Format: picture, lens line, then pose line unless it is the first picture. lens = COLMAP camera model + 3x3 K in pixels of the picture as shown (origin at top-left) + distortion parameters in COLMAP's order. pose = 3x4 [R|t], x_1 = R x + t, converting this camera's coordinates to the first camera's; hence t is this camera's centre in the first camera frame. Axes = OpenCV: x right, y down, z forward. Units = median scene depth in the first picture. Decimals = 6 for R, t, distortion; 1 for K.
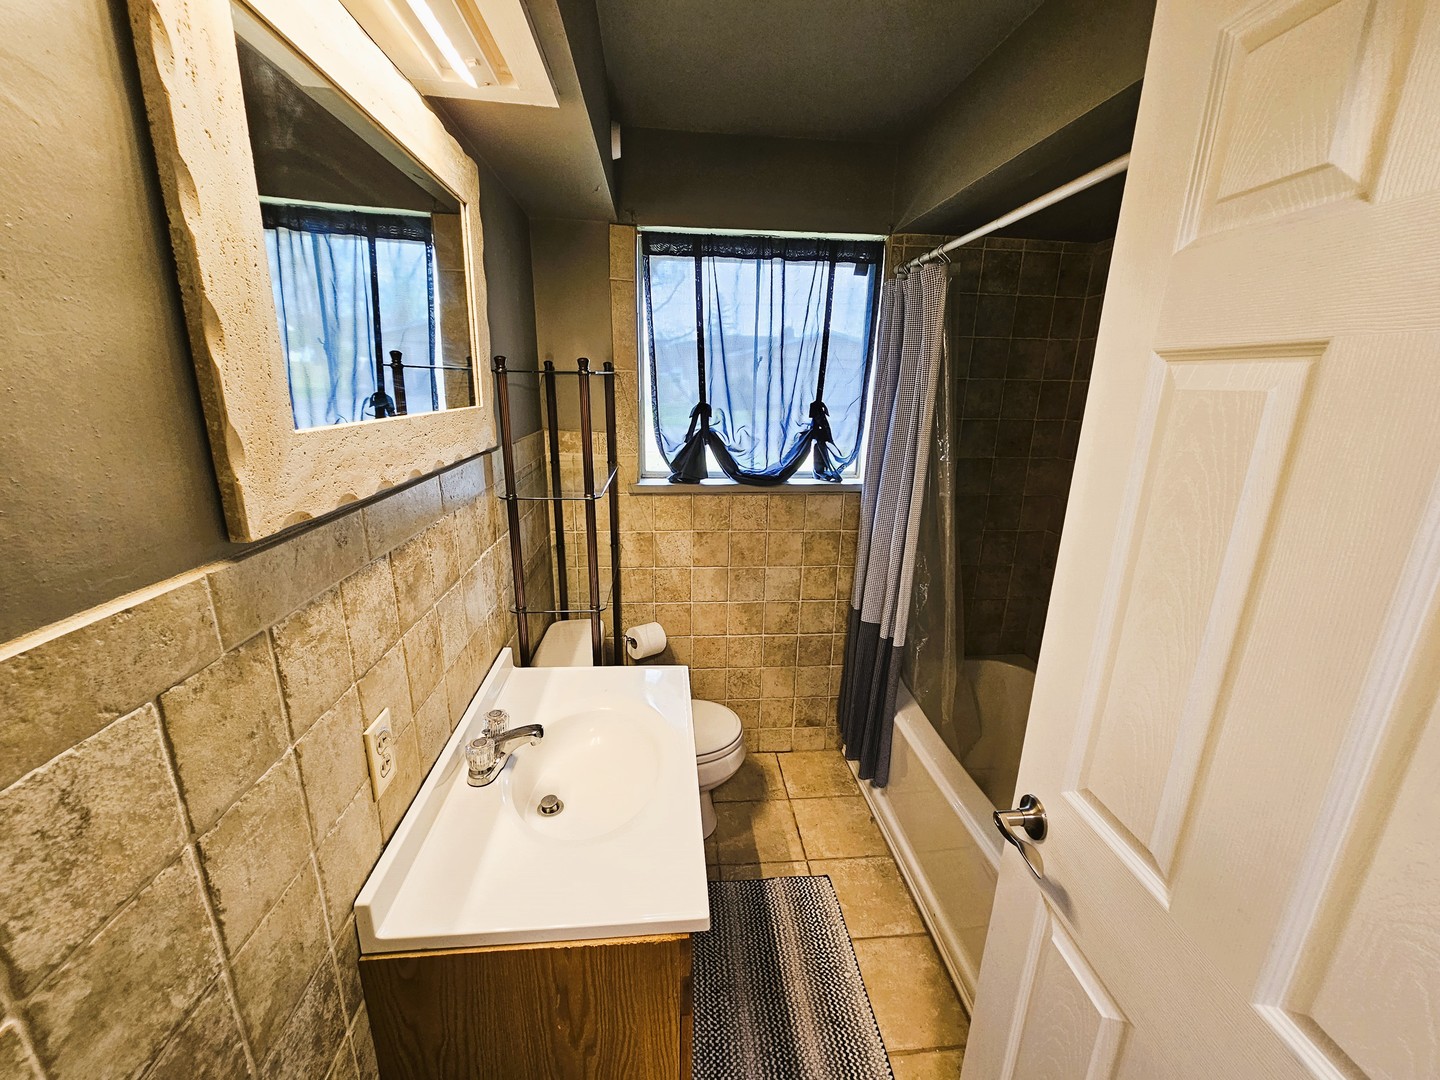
lens RADIAL K [[587.4, 0, 723.9], [0, 587.4, 546.8], [0, 0, 1]] dist [0.000602, -0.000839]
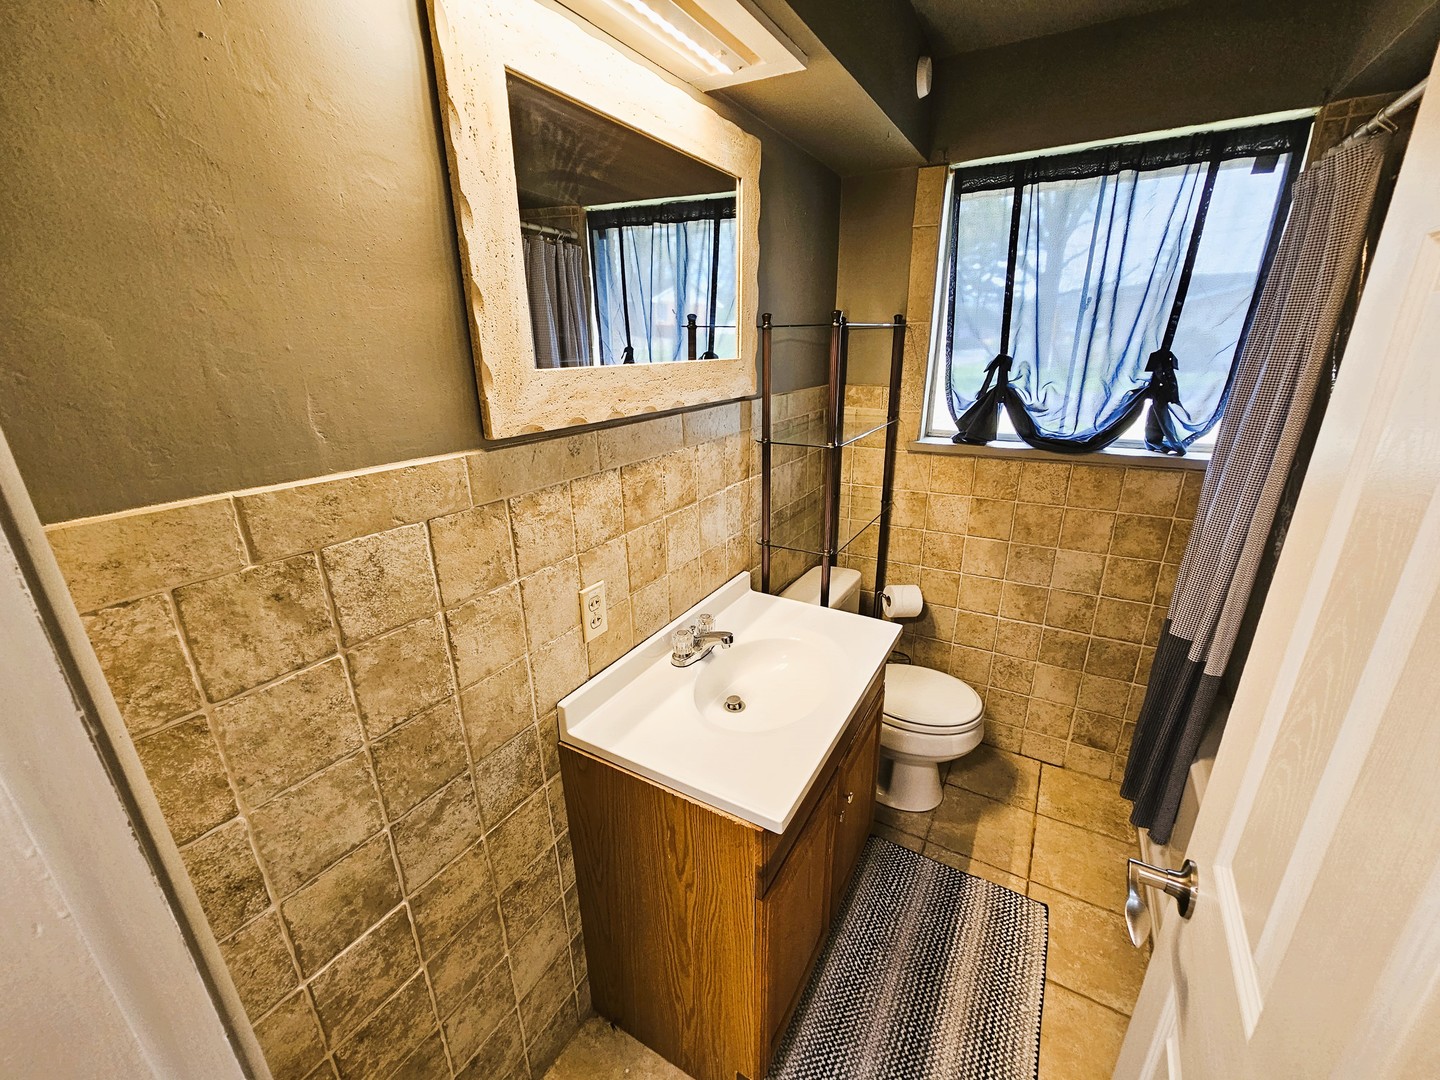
lens RADIAL K [[587.4, 0, 723.9], [0, 587.4, 546.8], [0, 0, 1]] dist [0.000602, -0.000839]
pose [[0.812794, 0.161572, -0.559697, 0.236172], [-0.128934, 0.986835, 0.097639, 0.016202], [0.568104, -0.007196, 0.822925, 0.022456]]
